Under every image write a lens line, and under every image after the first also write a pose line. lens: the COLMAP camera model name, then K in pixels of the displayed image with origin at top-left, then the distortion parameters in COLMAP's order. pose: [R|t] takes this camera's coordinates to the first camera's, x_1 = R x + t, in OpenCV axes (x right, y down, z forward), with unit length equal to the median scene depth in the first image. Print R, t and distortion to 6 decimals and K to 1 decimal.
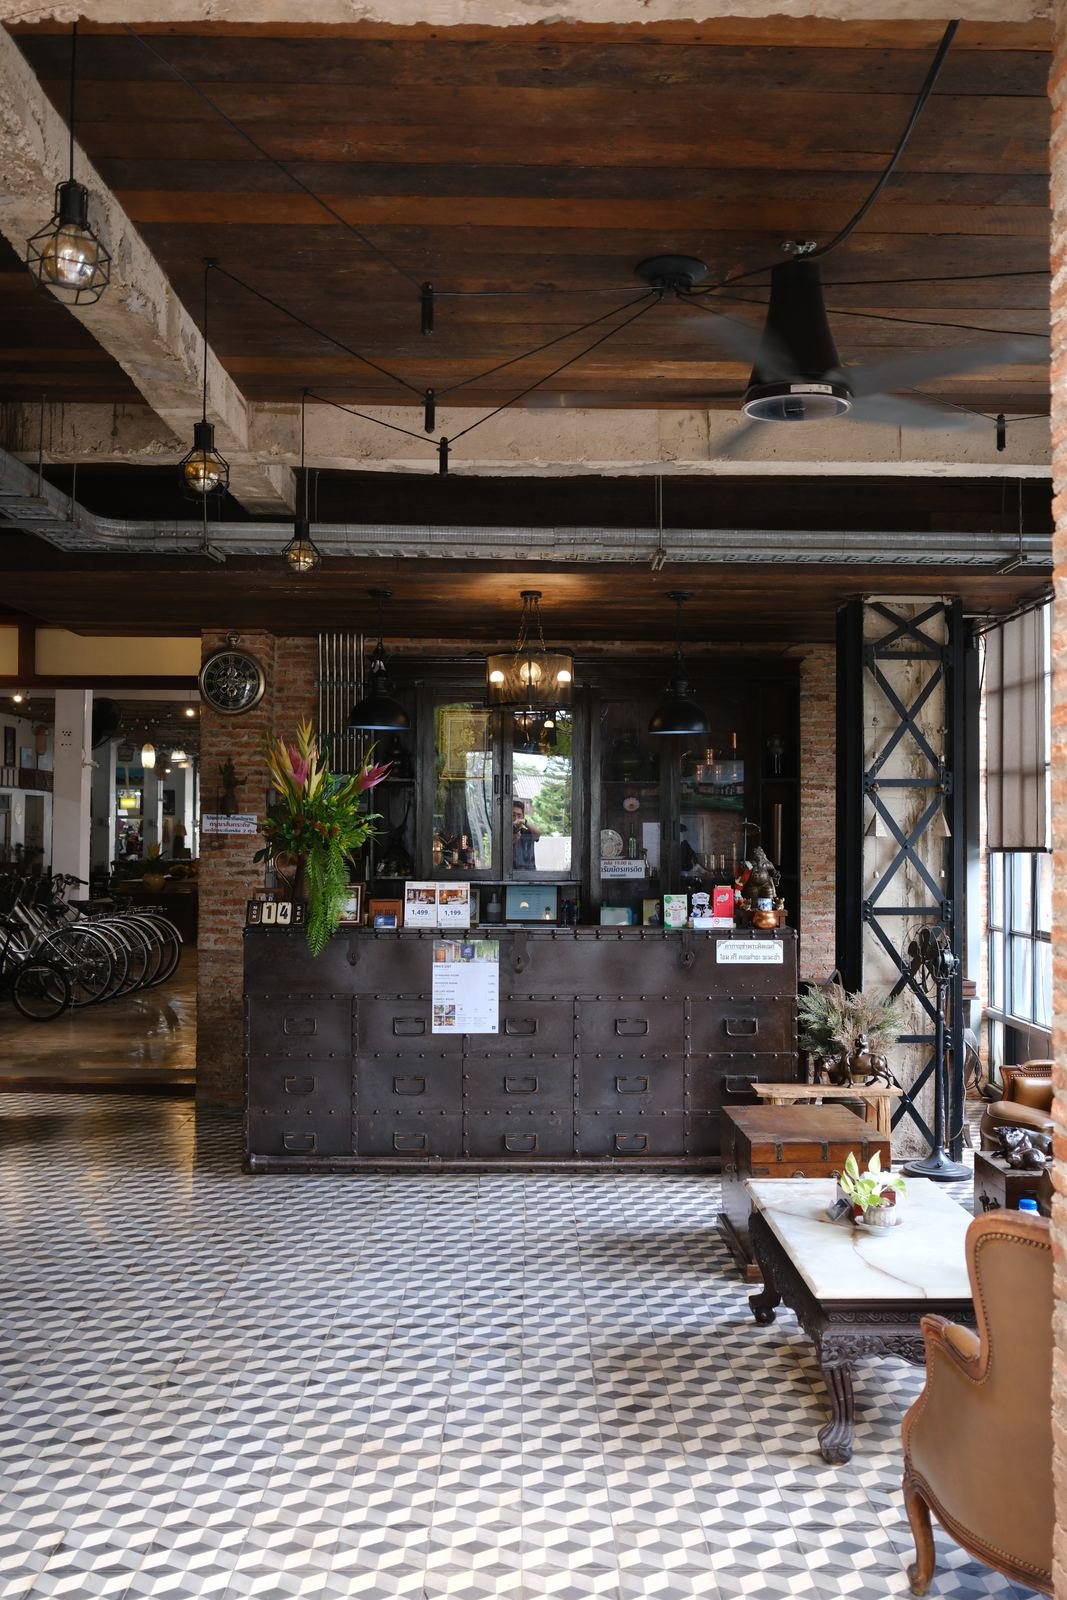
lens RADIAL K [[1546.8, 0, 537.4], [0, 1546.8, 799.8], [0, 0, 1]] dist [-0.000722, 0.000000]
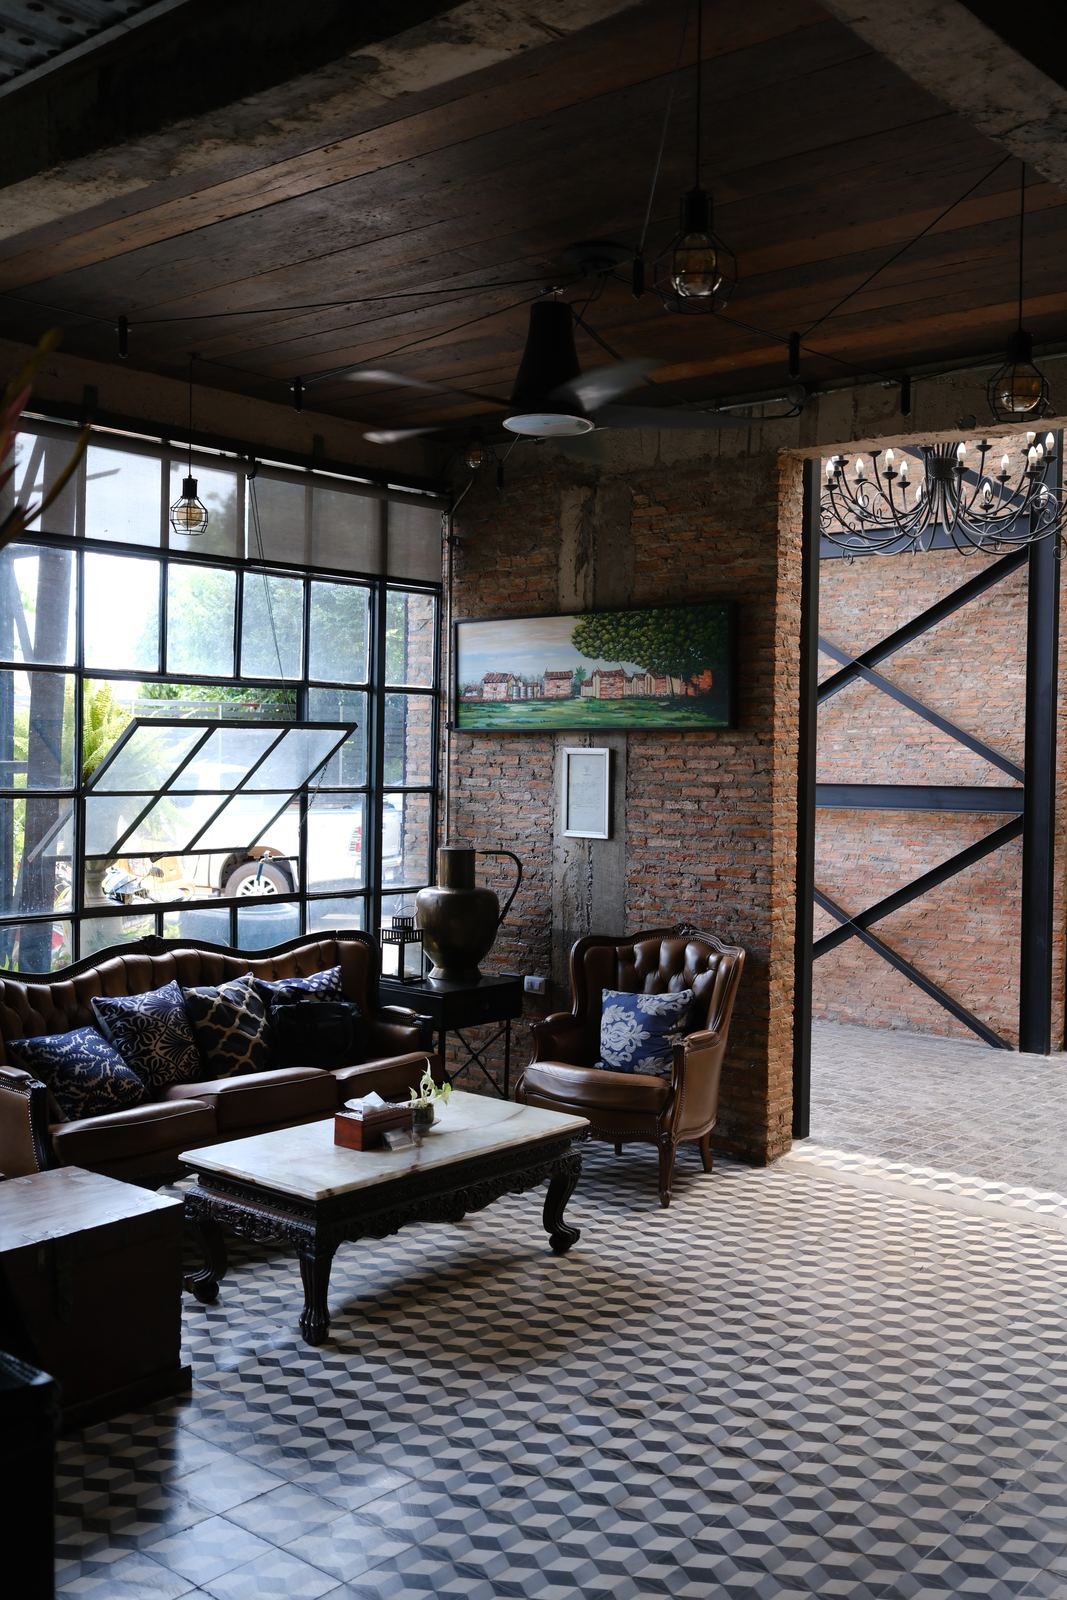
lens RADIAL K [[1546.8, 0, 536.0], [0, 1546.8, 803.3], [0, 0, 1]] dist [-0.000722, 0.000000]
pose [[-0.762067, -0.038887, 0.646329, -0.572011], [-0.036004, 0.999196, 0.017666, 0.015296], [-0.646496, -0.009807, -0.762854, 1.814165]]
